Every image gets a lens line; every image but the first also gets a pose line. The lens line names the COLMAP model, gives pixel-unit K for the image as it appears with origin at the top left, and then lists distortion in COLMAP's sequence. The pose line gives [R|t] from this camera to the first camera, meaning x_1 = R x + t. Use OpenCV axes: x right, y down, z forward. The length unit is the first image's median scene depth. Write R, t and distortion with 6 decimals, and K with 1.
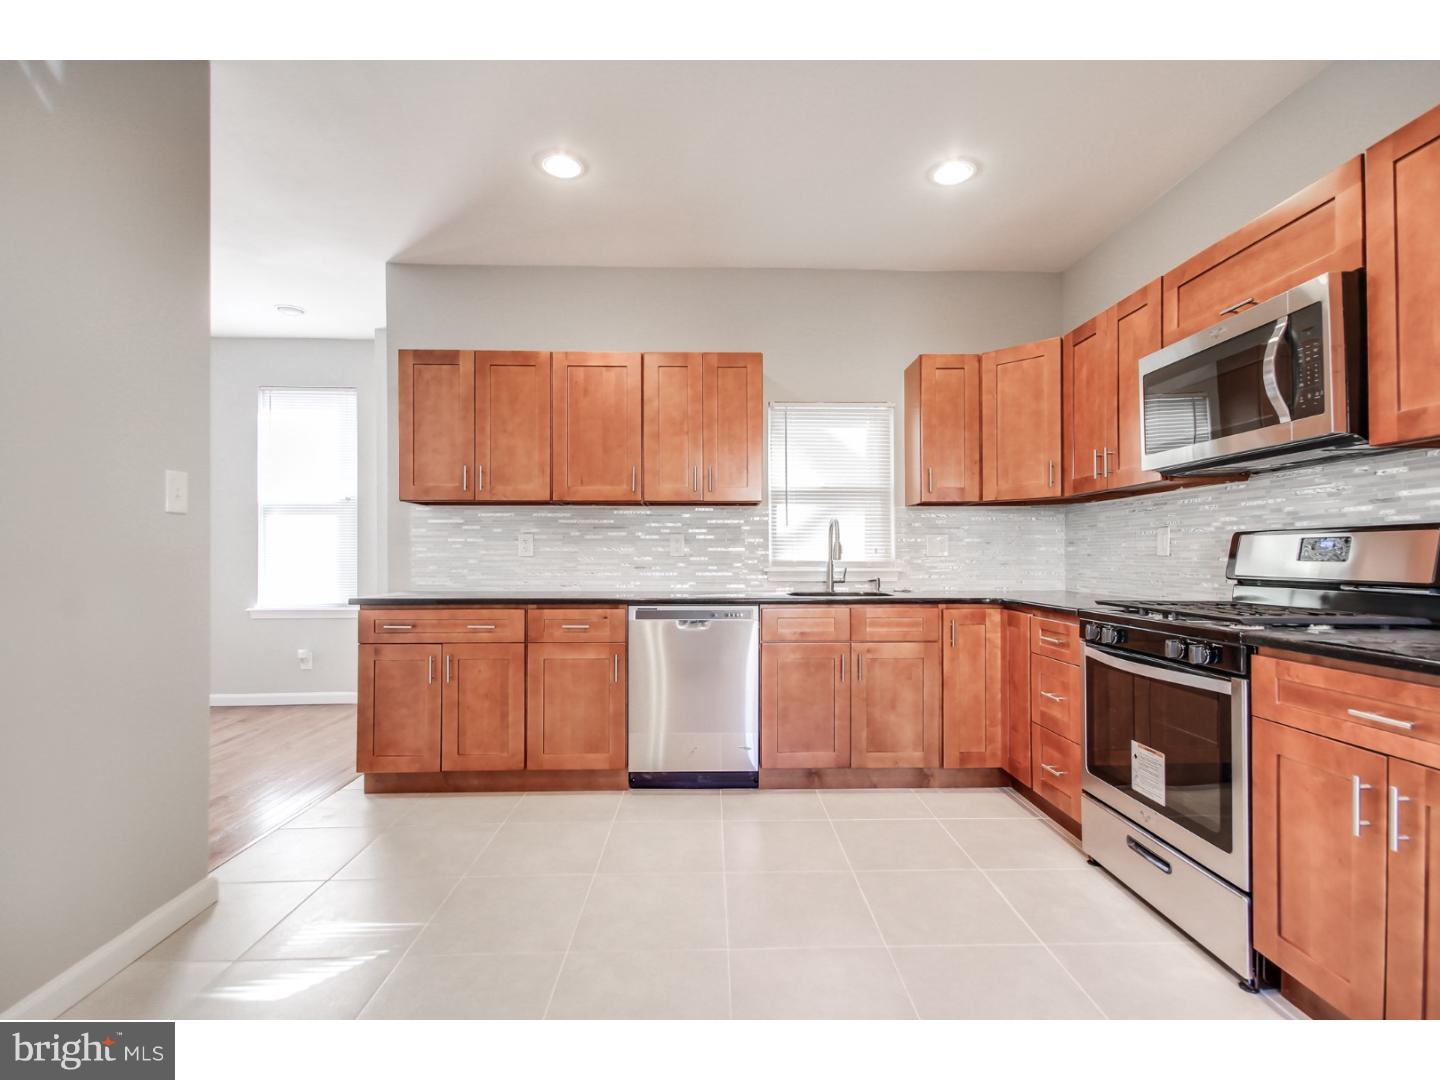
lens RADIAL K [[692.8, 0, 723.9], [0, 692.8, 552.7], [0, 0, 1]] dist [0.009950, -0.000282]
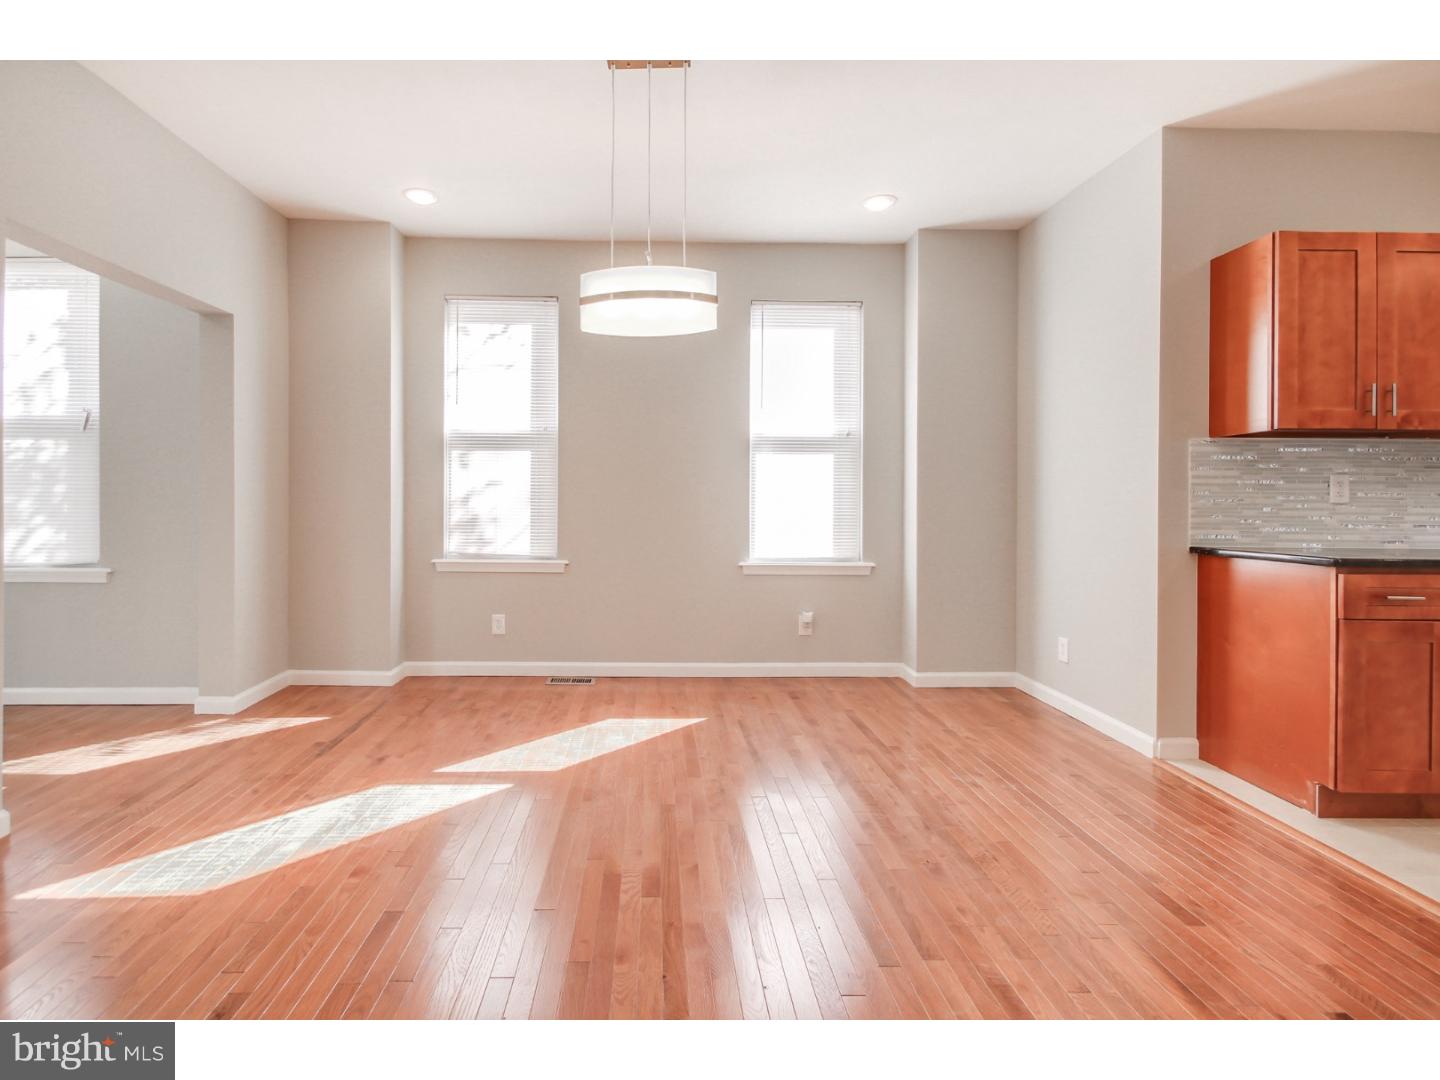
lens RADIAL K [[691.7, 0, 647.0], [0, 691.7, 508.2], [0, 0, 1]] dist [-0.002970, -0.001253]
pose [[0.999703, 0.004658, -0.023922, -1.246899], [-0.004345, 0.999904, 0.013140, 0.004941], [0.023980, -0.013032, 0.999627, 0.245292]]
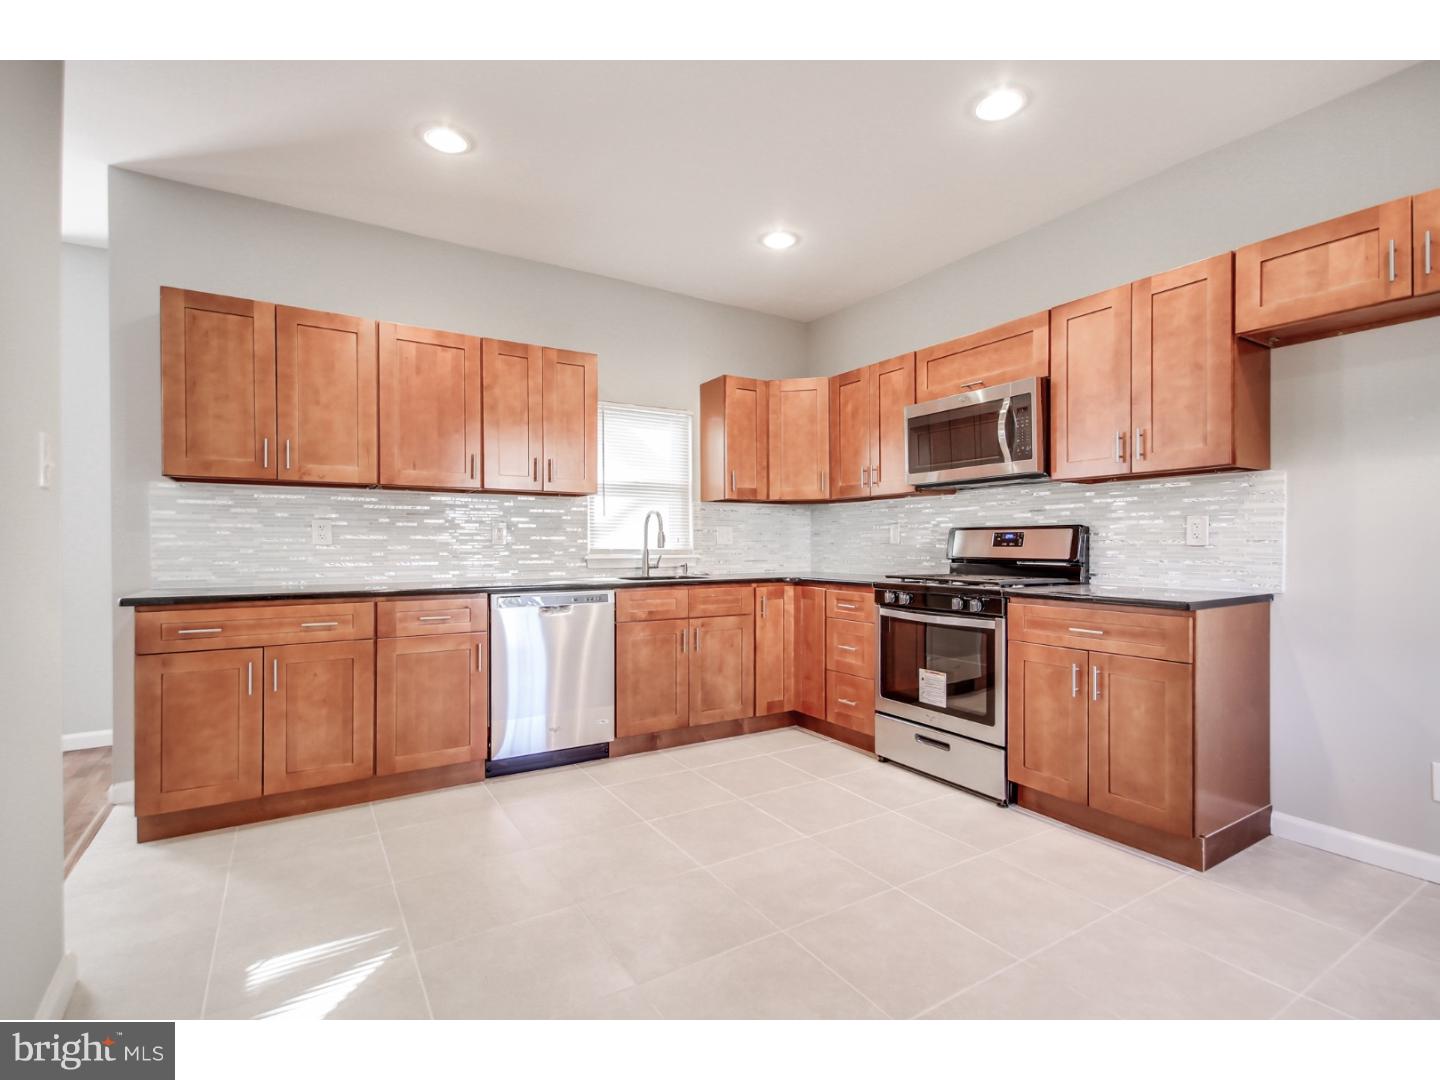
lens RADIAL K [[699.4, 0, 743.3], [0, 699.4, 547.5], [0, 0, 1]] dist [0.002010, 0.000318]
pose [[0.850394, -0.002804, 0.526140, -0.355050], [-0.001054, 0.999975, 0.007033, 0.002052], [-0.526146, -0.006536, 0.850369, -0.042950]]
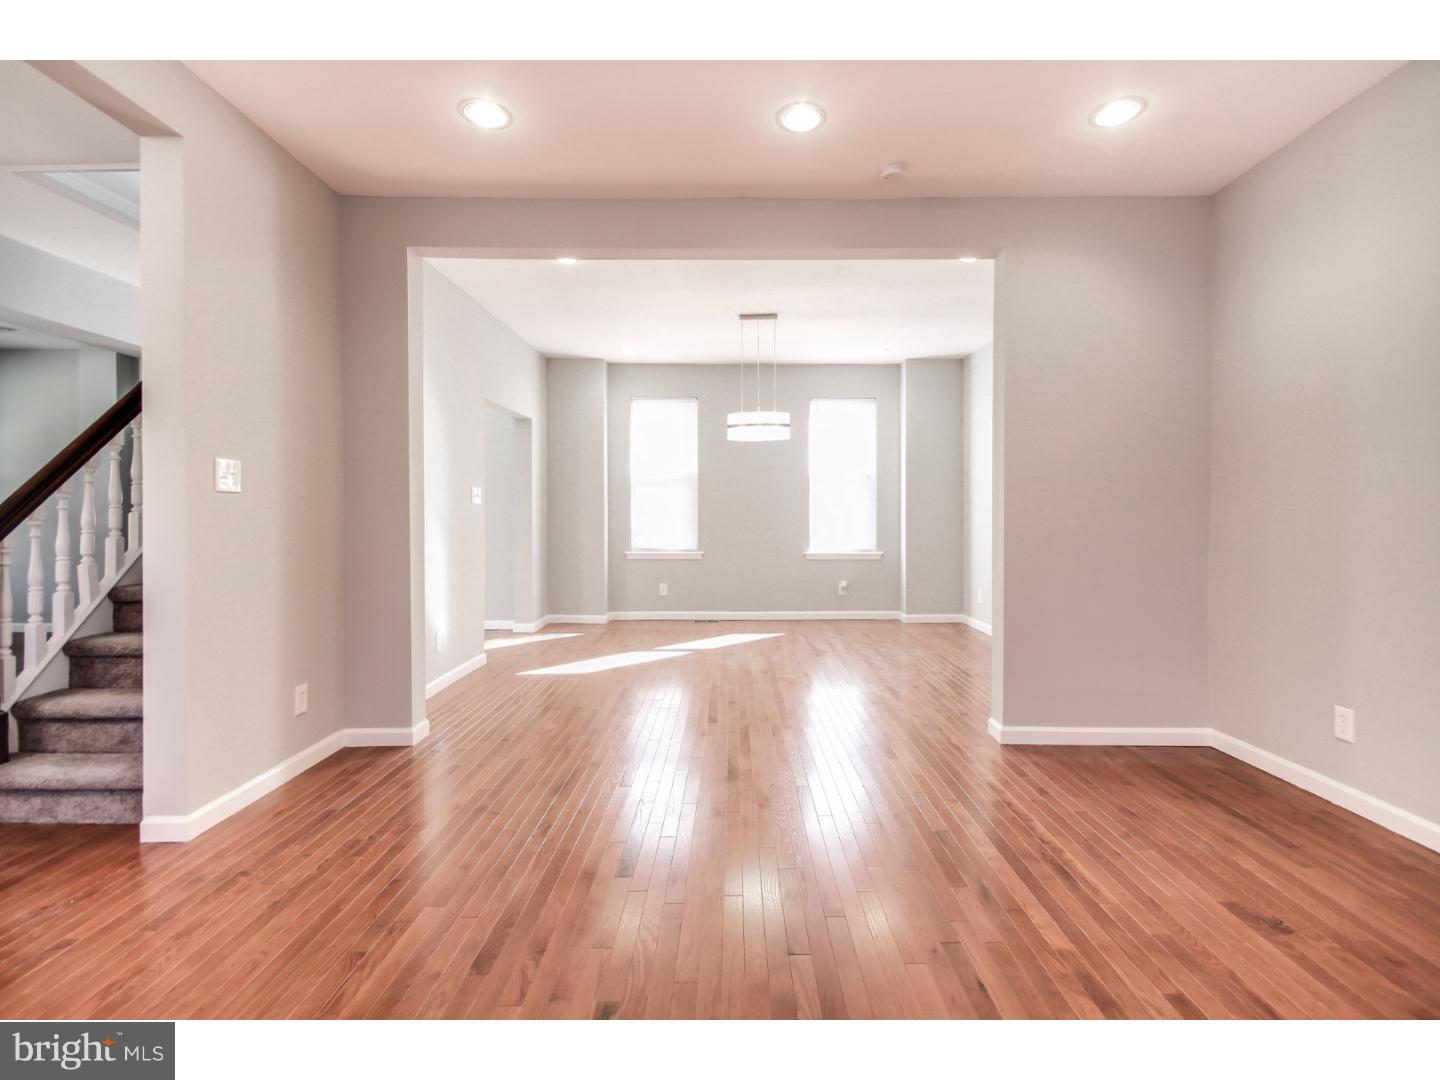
lens RADIAL K [[681.5, 0, 717.0], [0, 681.5, 532.1], [0, 0, 1]] dist [0.000777, -0.000556]
pose [[0.999502, -0.001803, -0.031507, -1.316314], [0.002691, 0.999600, 0.028169, -0.005250], [0.031443, -0.028240, 0.999107, -0.685485]]
